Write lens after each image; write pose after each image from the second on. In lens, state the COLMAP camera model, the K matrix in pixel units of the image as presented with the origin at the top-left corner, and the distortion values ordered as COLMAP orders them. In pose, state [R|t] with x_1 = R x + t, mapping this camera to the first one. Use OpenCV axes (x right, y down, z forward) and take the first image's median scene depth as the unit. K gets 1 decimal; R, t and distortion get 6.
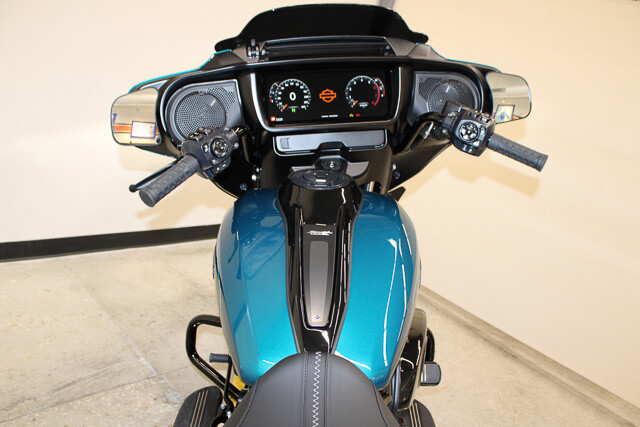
lens RADIAL K [[524.5, 0, 320.0], [0, 524.5, 213.5], [0, 0, 1]] dist [-0.063922, 0.003014]
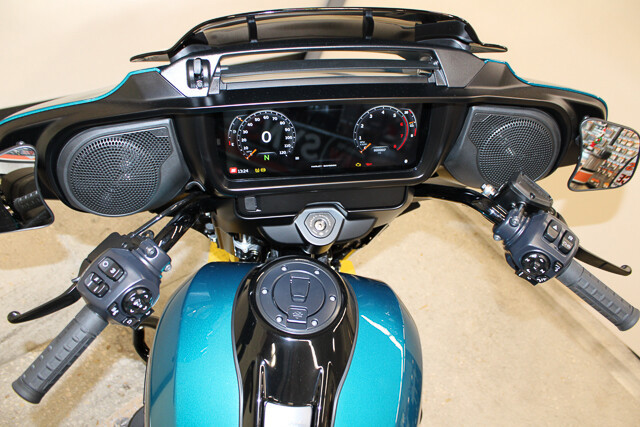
lens RADIAL K [[524.5, 0, 320.0], [0, 524.5, 213.5], [0, 0, 1]] dist [-0.063922, 0.003014]
pose [[0.995349, 0.086482, 0.042437, -0.008150], [-0.096333, 0.892865, 0.439900, -0.410815], [0.000153, -0.441942, 0.897043, 0.405059]]
